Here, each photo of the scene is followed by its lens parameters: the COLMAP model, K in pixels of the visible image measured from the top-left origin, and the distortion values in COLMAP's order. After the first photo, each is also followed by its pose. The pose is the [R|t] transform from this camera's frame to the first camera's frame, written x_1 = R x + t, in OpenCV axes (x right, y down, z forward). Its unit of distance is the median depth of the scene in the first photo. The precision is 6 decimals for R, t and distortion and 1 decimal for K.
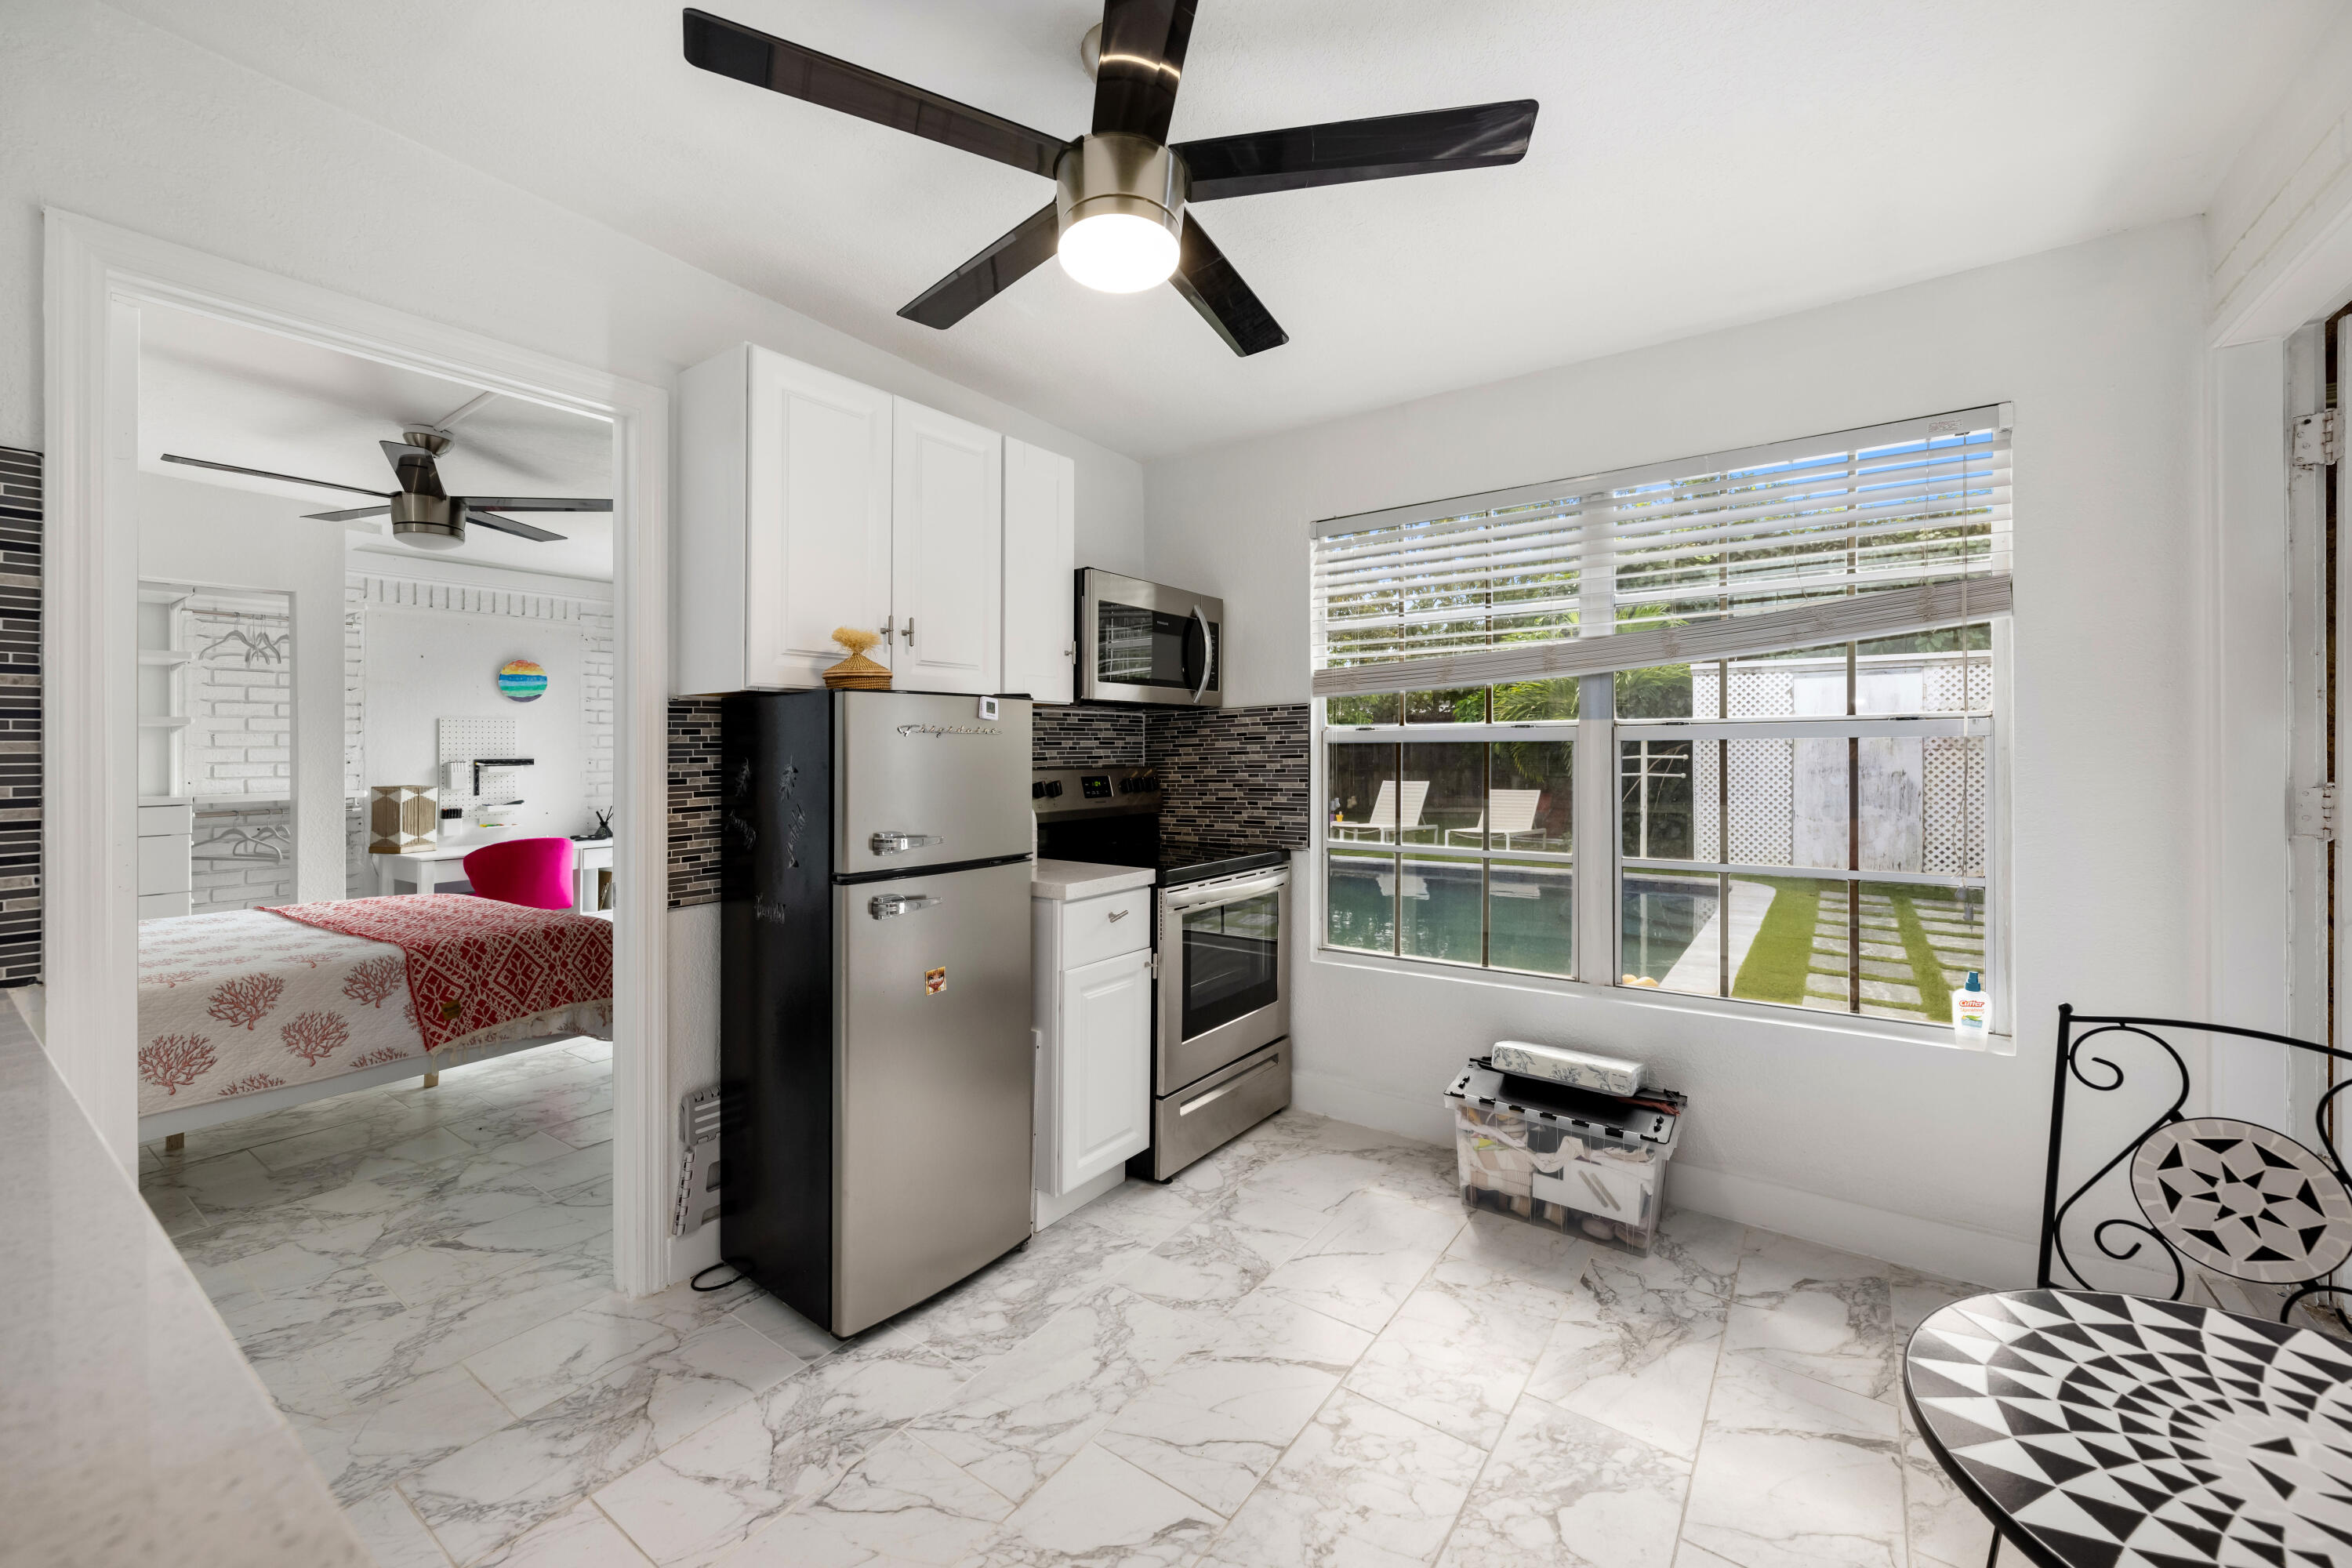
lens RADIAL K [[938.2, 0, 1158.7], [0, 938.2, 763.4], [0, 0, 1]] dist [0.001969, -0.001169]
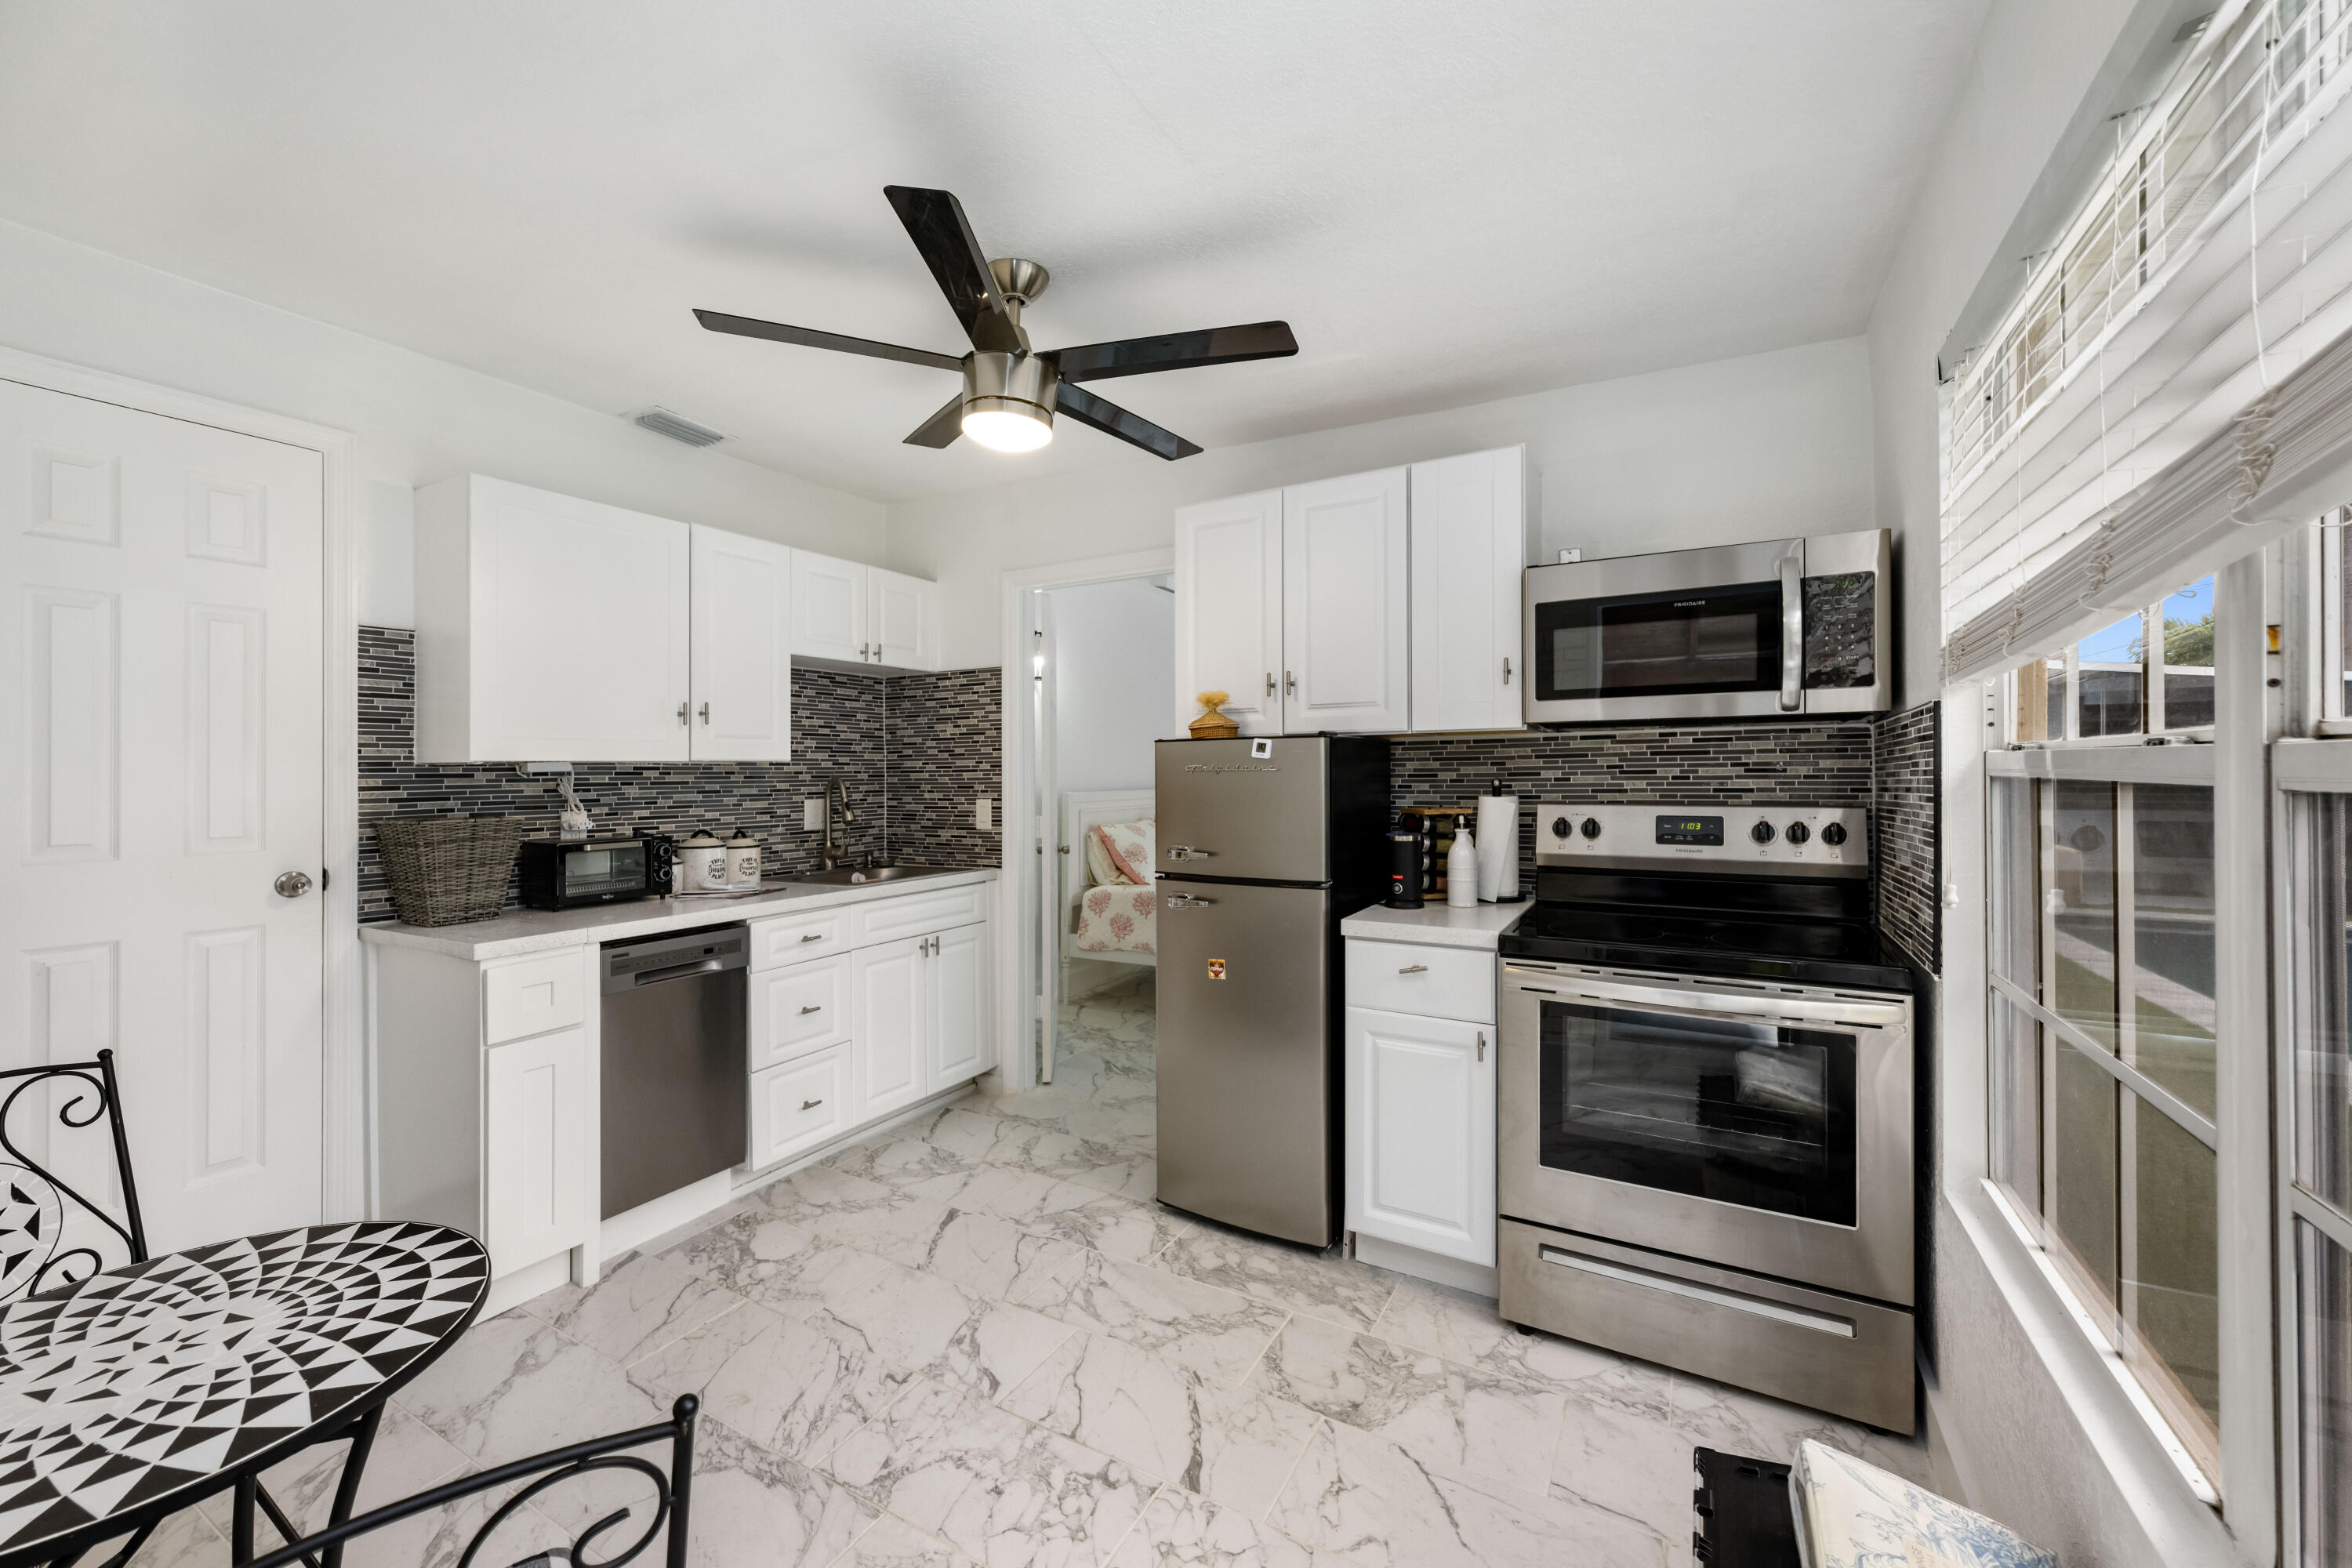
lens RADIAL K [[938.2, 0, 1186.0], [0, 938.2, 765.1], [0, 0, 1]] dist [0.001969, -0.001169]
pose [[0.112733, 0.000885, -0.993625, 1.194276], [-0.004678, 0.999989, 0.000360, -0.047659], [0.993614, 0.004607, 0.112736, 0.978075]]
